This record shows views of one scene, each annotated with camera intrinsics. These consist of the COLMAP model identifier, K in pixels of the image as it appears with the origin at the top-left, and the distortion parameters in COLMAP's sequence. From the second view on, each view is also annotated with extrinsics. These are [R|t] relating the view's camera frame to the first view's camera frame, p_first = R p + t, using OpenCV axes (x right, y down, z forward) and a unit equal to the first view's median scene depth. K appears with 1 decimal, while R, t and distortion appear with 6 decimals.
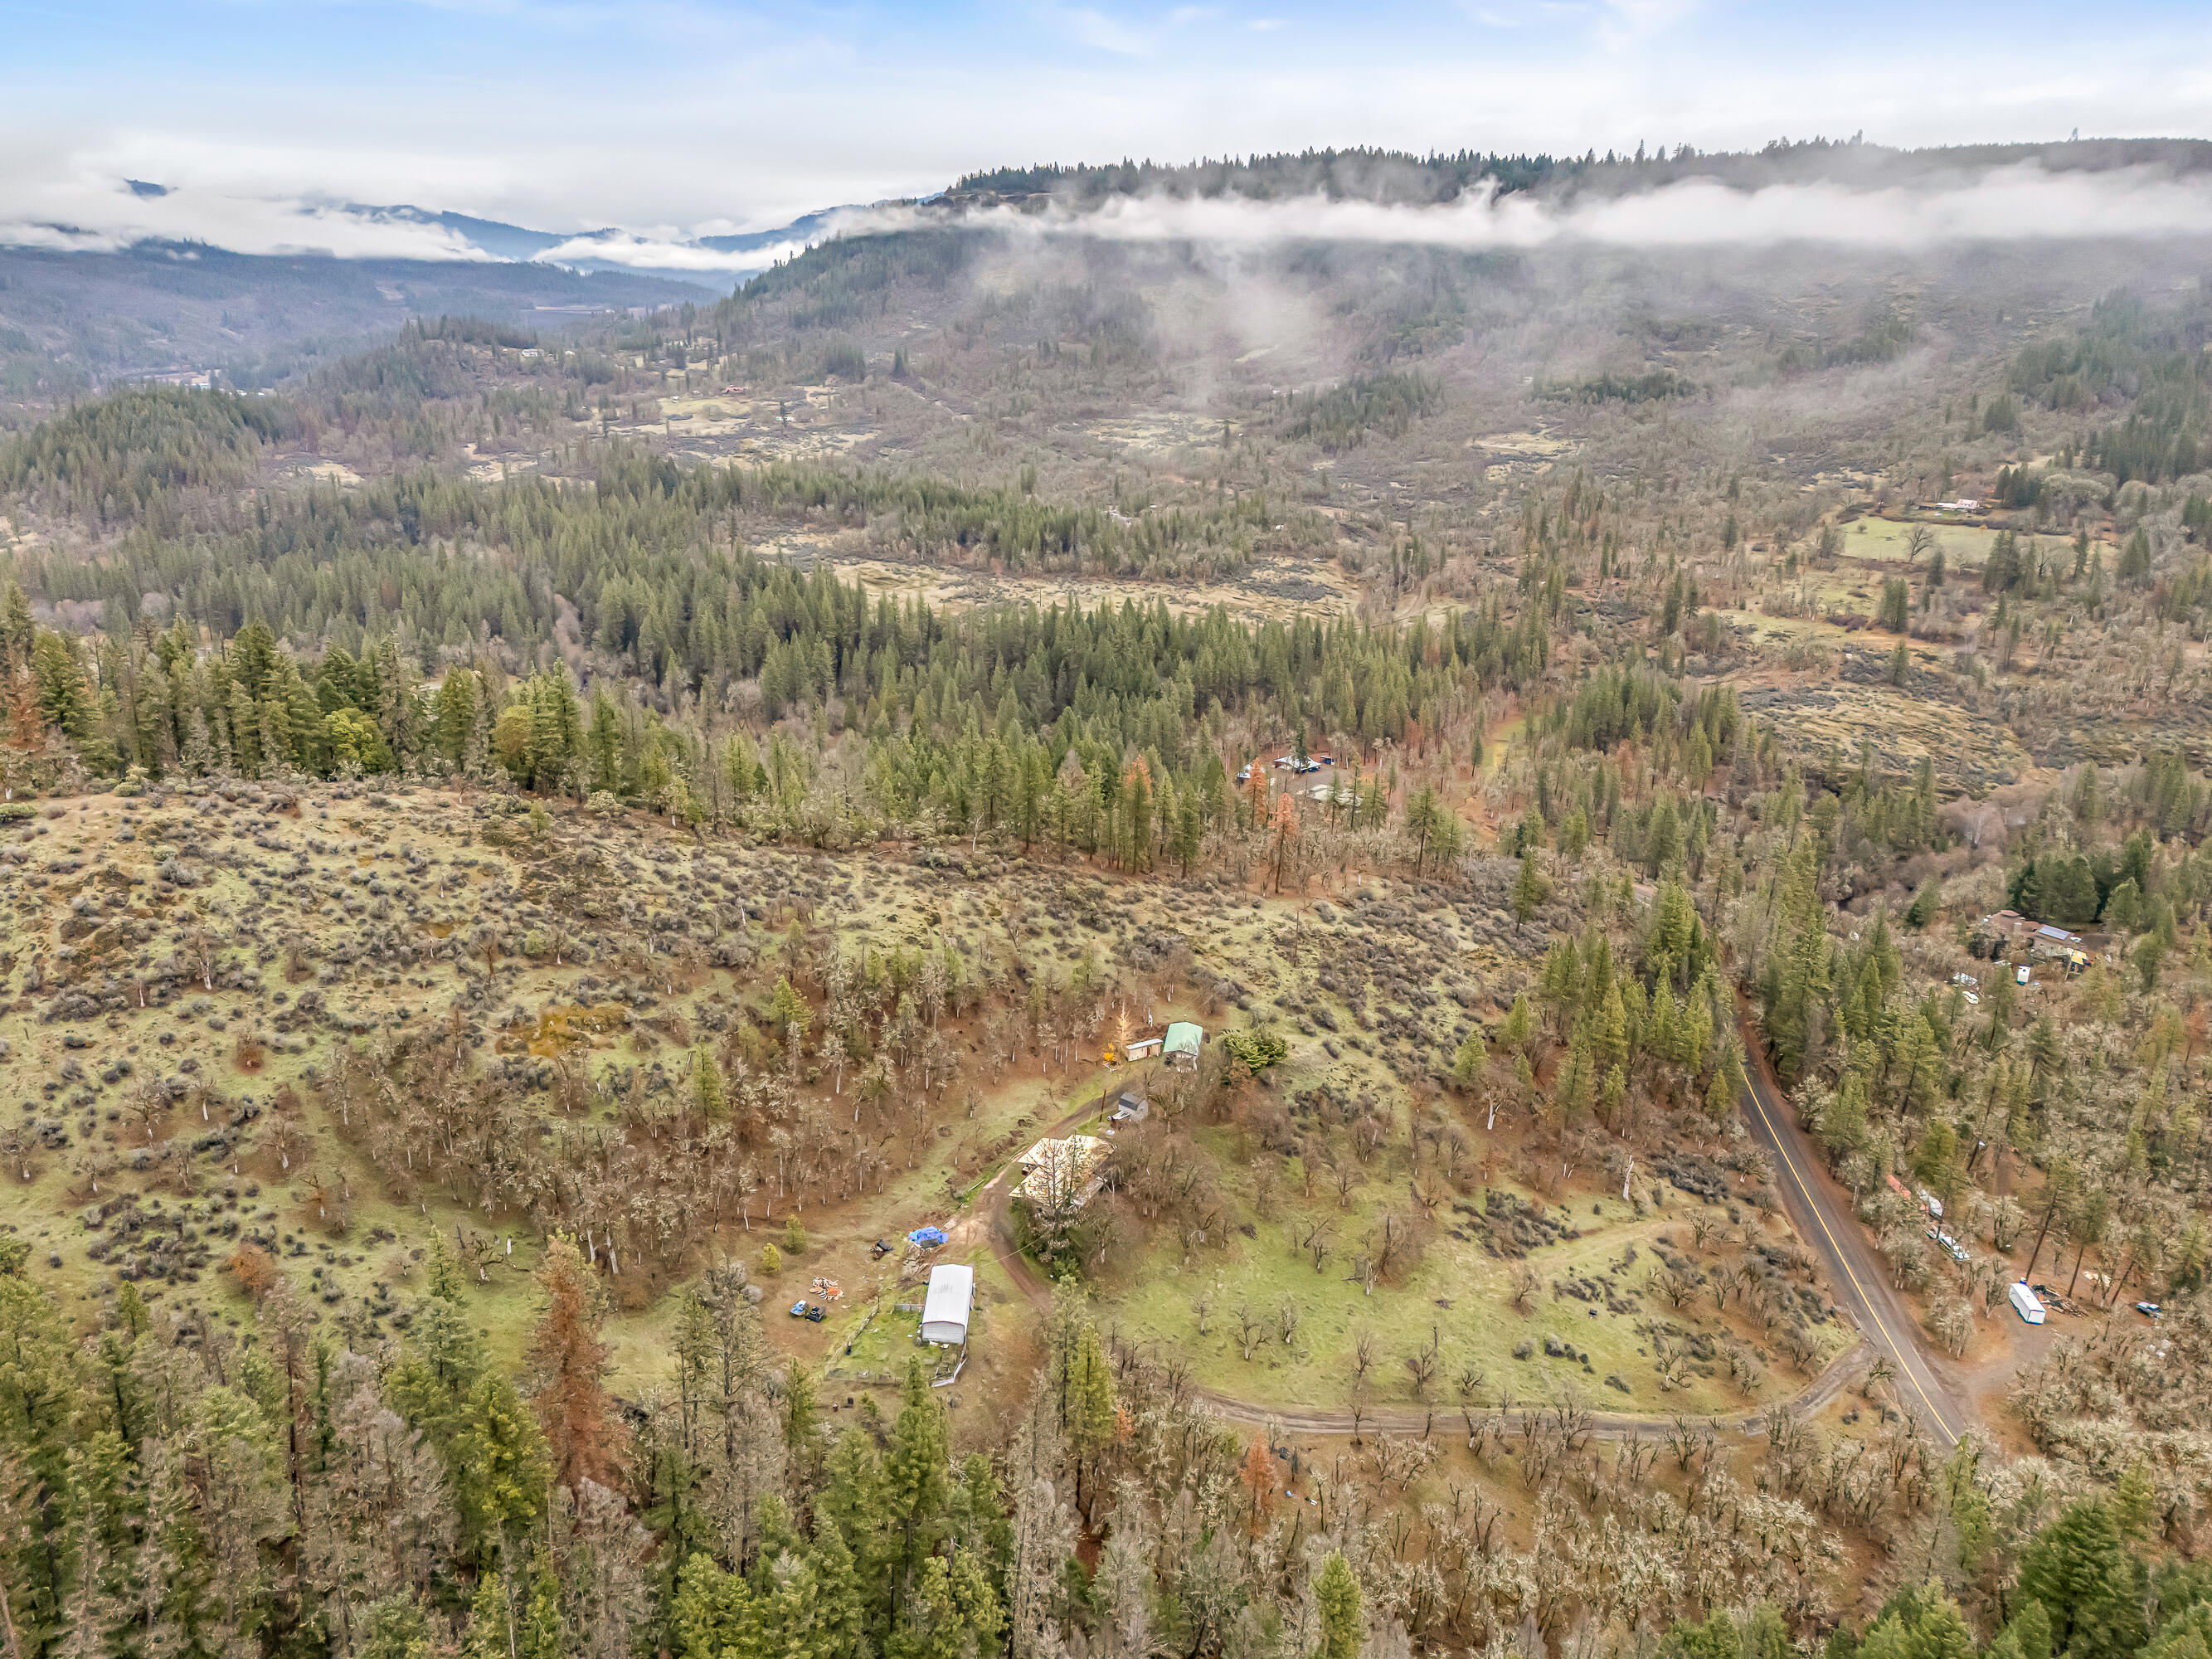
lens RADIAL K [[1637.1, 0, 1111.0], [0, 1637.1, 827.5], [0, 0, 1]] dist [0.055004, -0.042752]
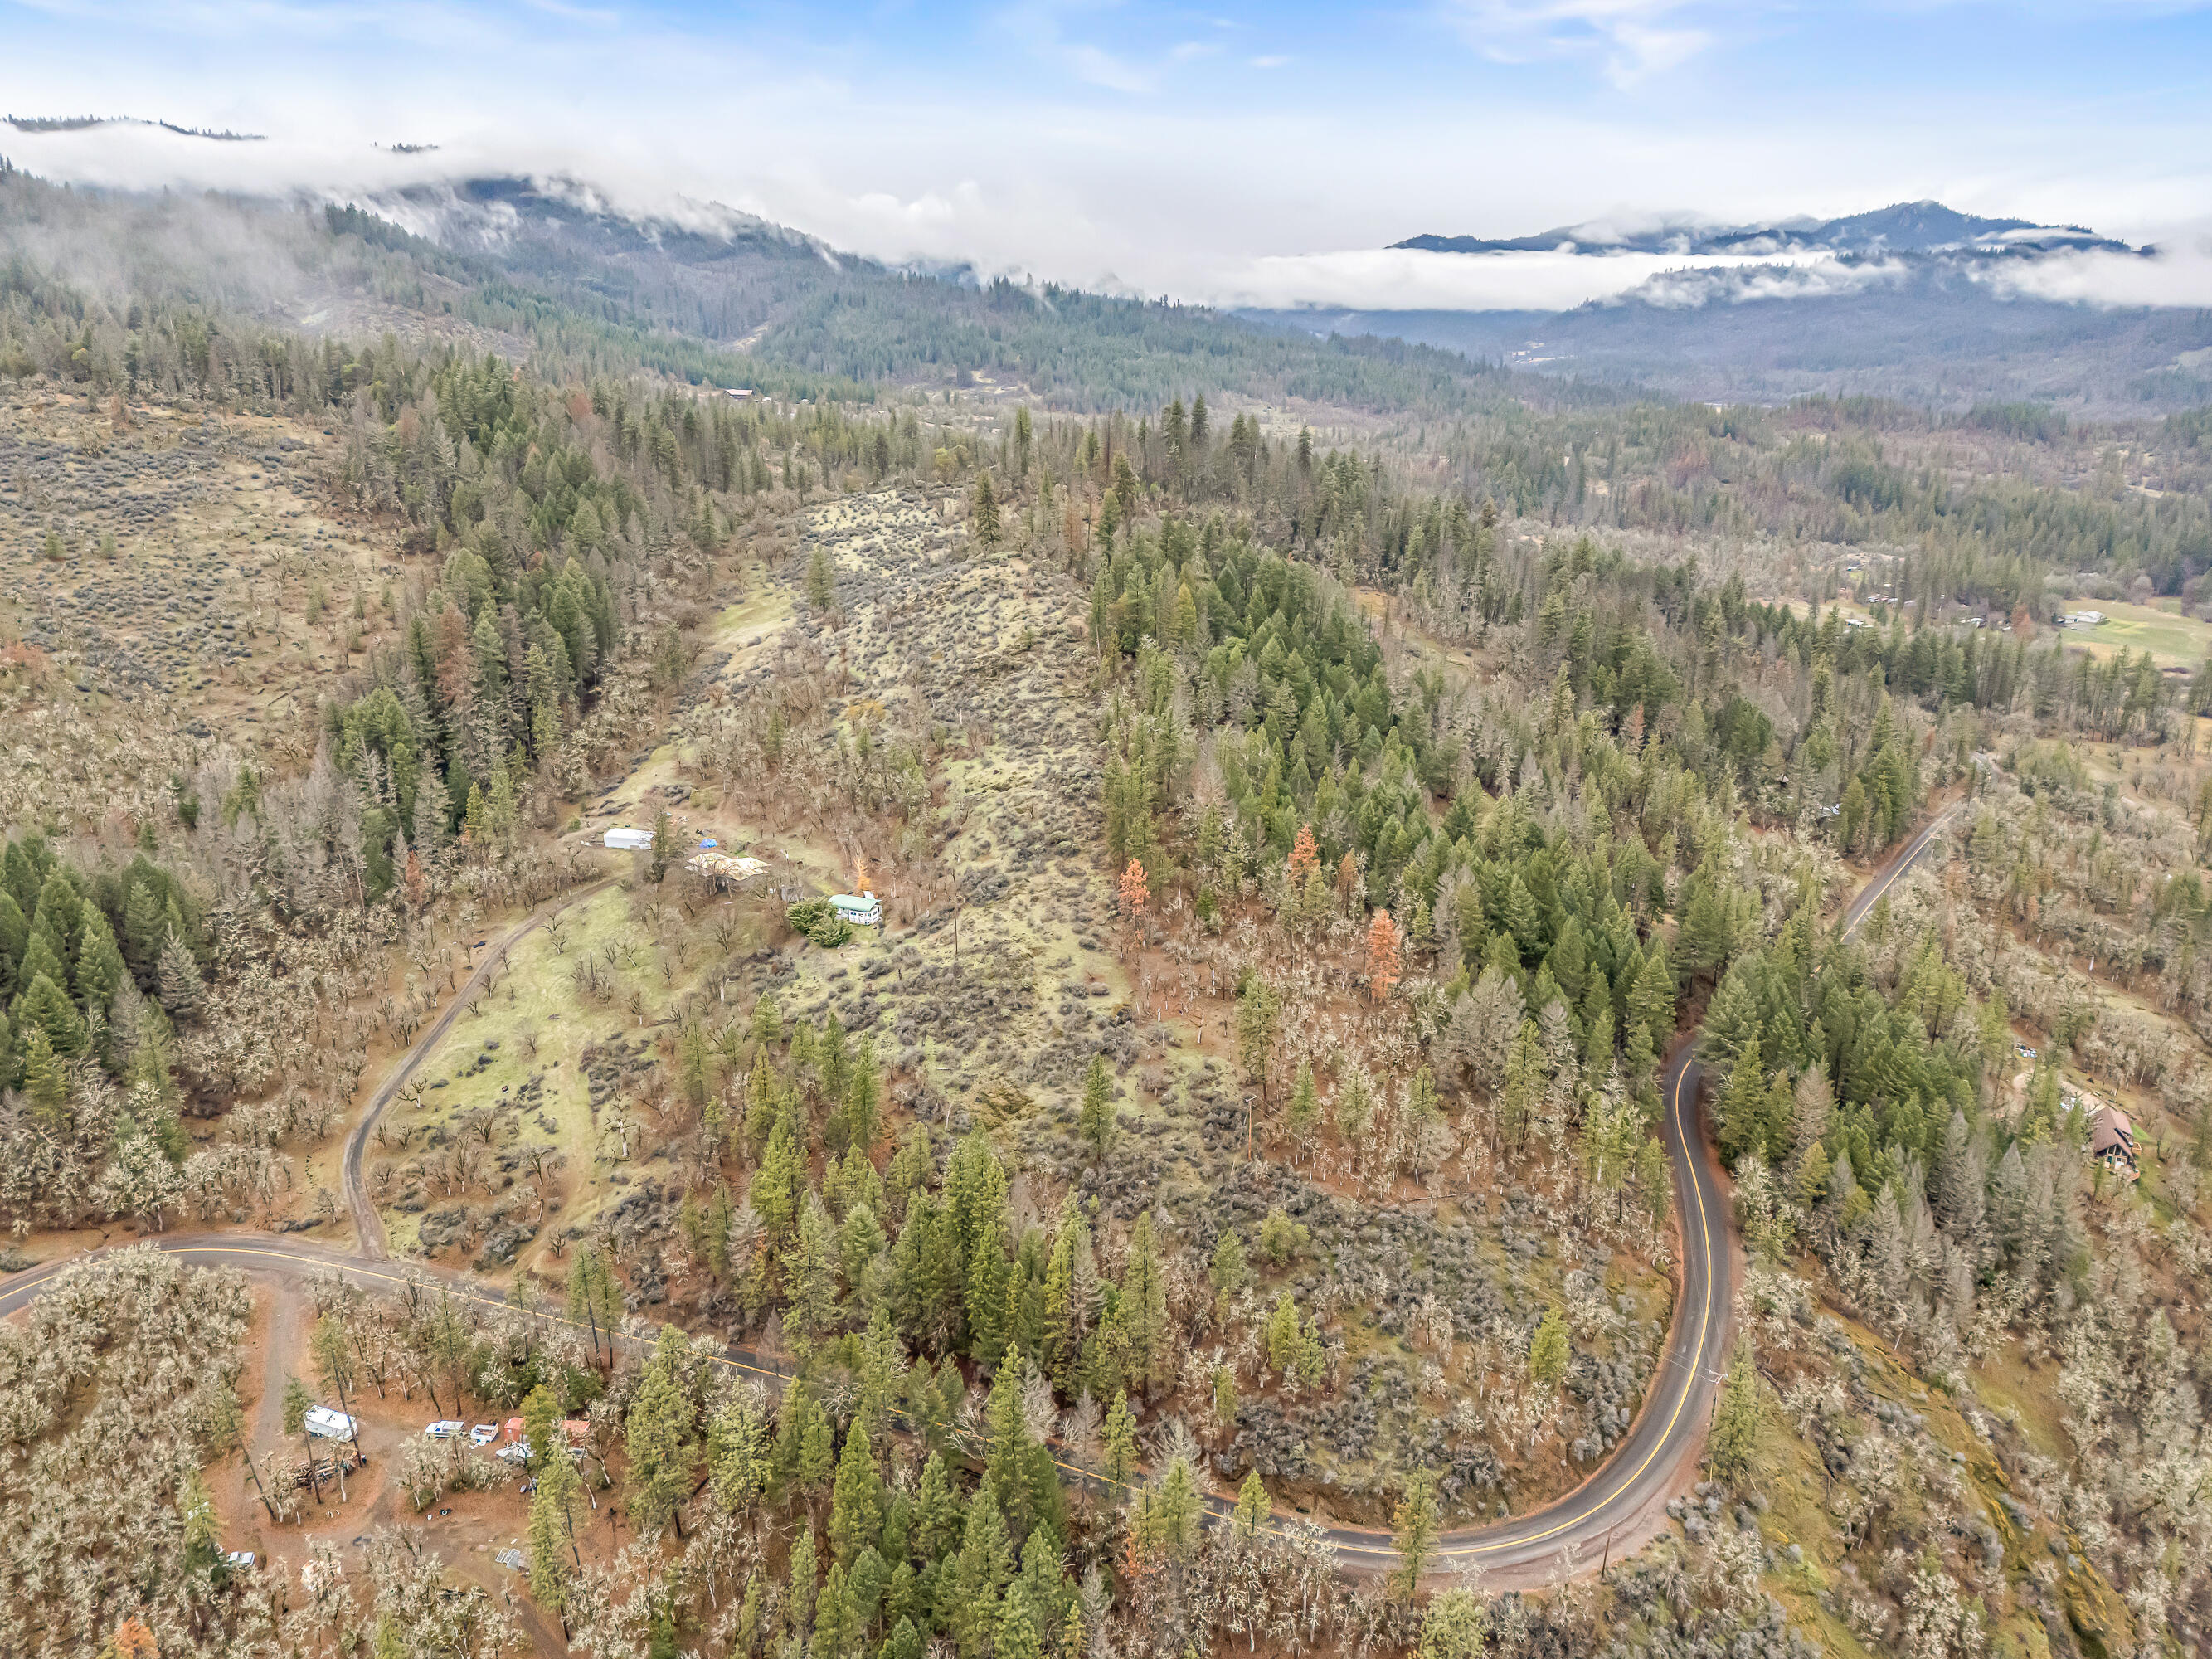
lens RADIAL K [[1637.1, 0, 1106.5], [0, 1637.1, 823.4], [0, 0, 1]] dist [0.055004, -0.042752]
pose [[-0.247790, 0.283617, -0.926370, 1.193380], [-0.323871, 0.876929, 0.355110, -0.448919], [0.913076, 0.388017, -0.125439, 1.382229]]
